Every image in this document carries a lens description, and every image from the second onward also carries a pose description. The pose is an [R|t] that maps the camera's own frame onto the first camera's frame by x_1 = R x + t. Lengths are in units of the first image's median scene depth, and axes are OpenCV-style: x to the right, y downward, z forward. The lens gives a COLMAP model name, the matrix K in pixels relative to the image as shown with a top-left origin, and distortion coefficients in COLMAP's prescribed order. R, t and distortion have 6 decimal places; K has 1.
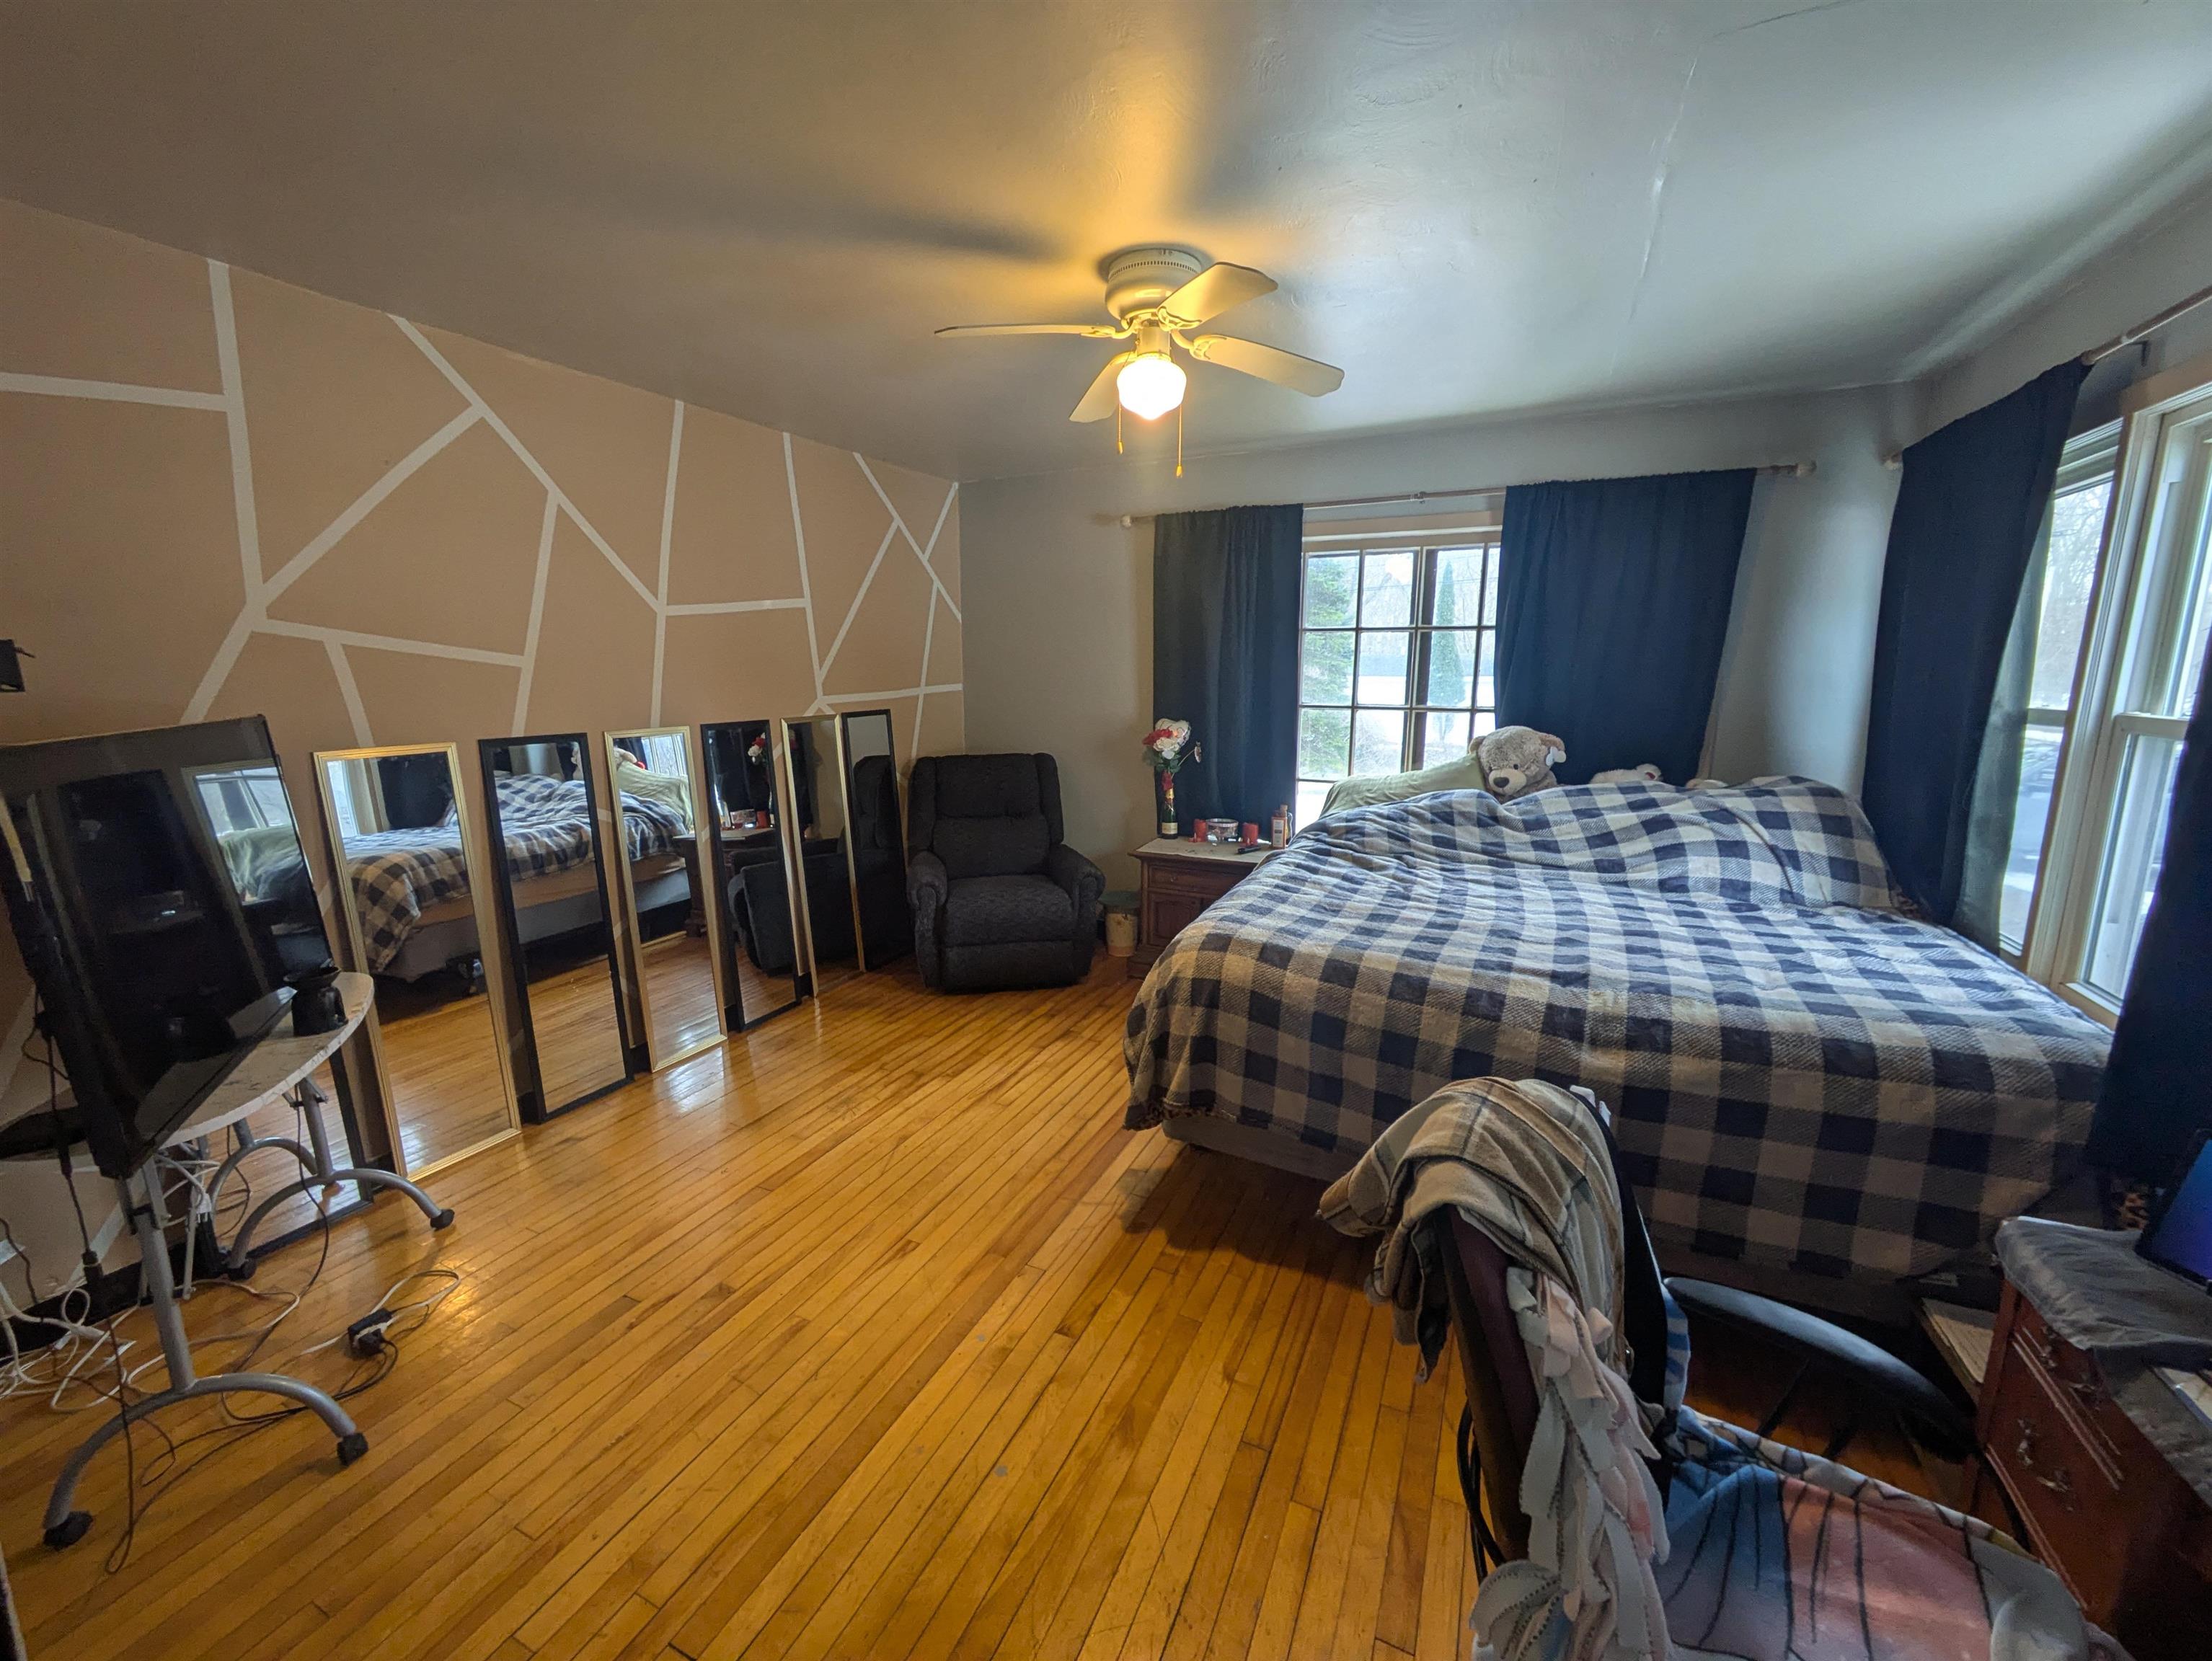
lens RADIAL K [[871.6, 0, 1105.4], [0, 871.6, 831.3], [0, 0, 1]] dist [-0.001320, 0.000032]
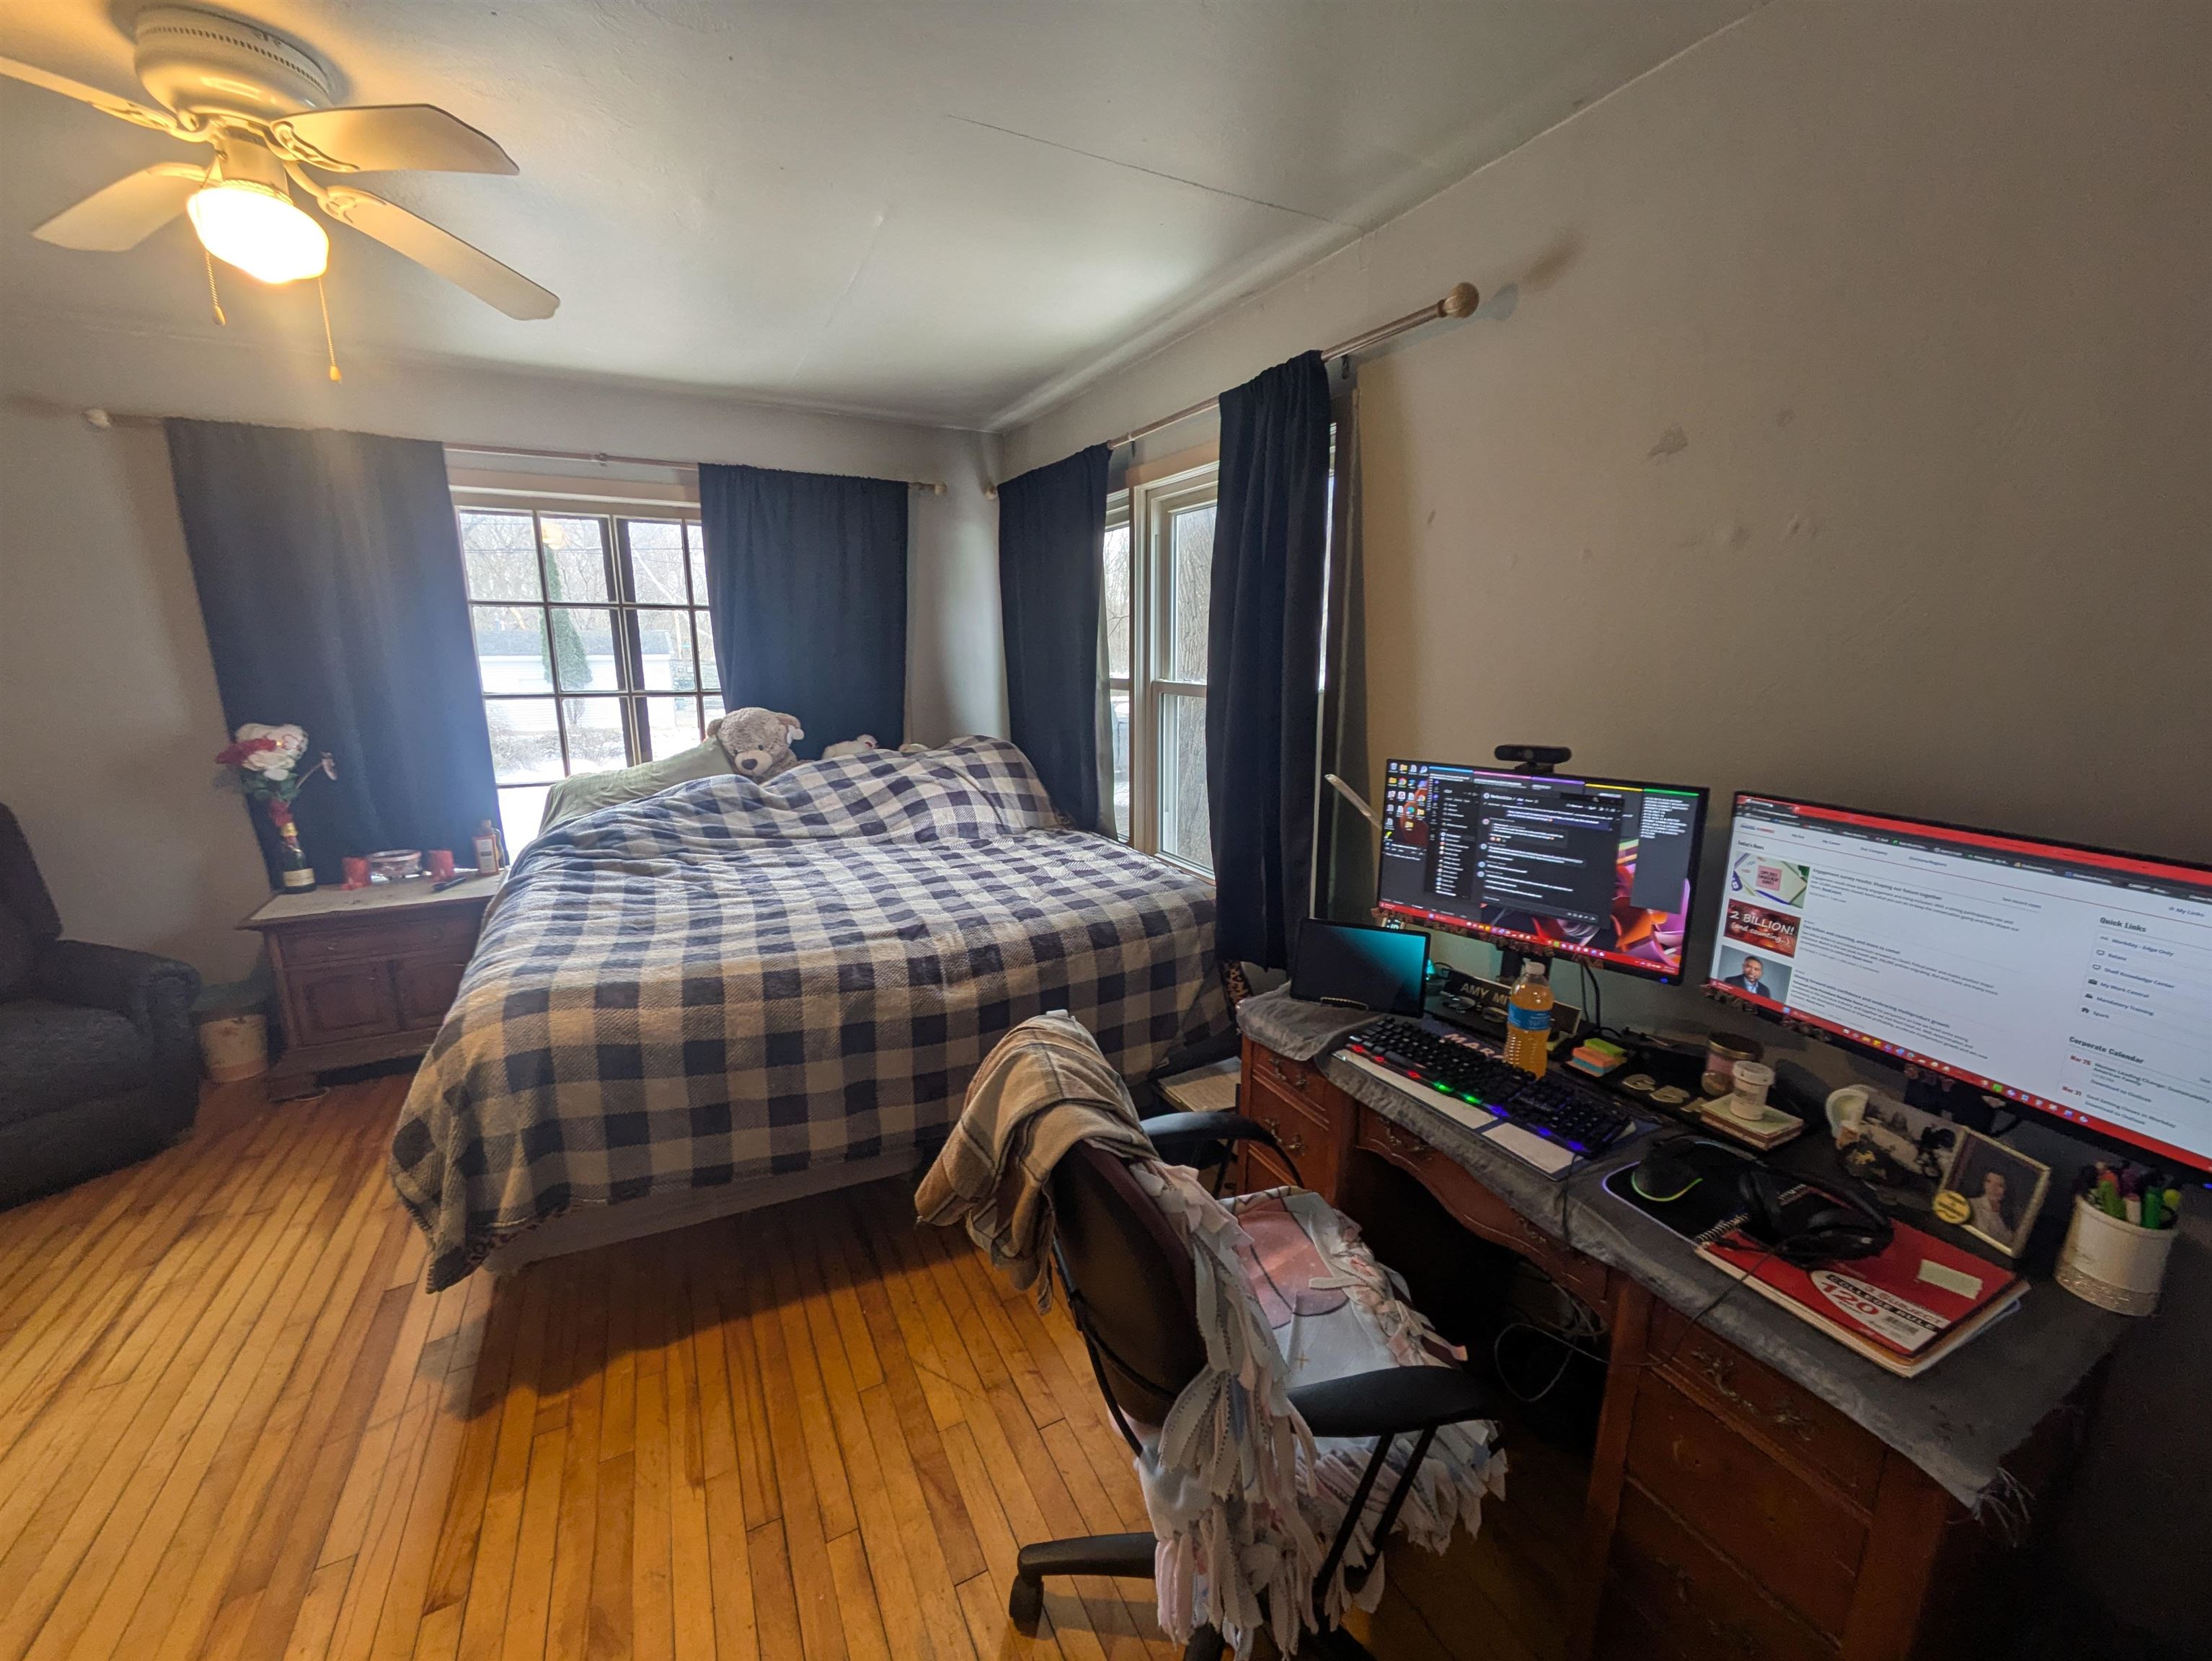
lens RADIAL K [[871.6, 0, 1107.9], [0, 871.6, 831.3], [0, 0, 1]] dist [-0.001320, 0.000032]
pose [[0.601675, -0.164485, 0.781621, -0.130270], [0.144916, 0.984806, 0.095690, -0.022462], [-0.785485, 0.055695, 0.616370, 0.082936]]
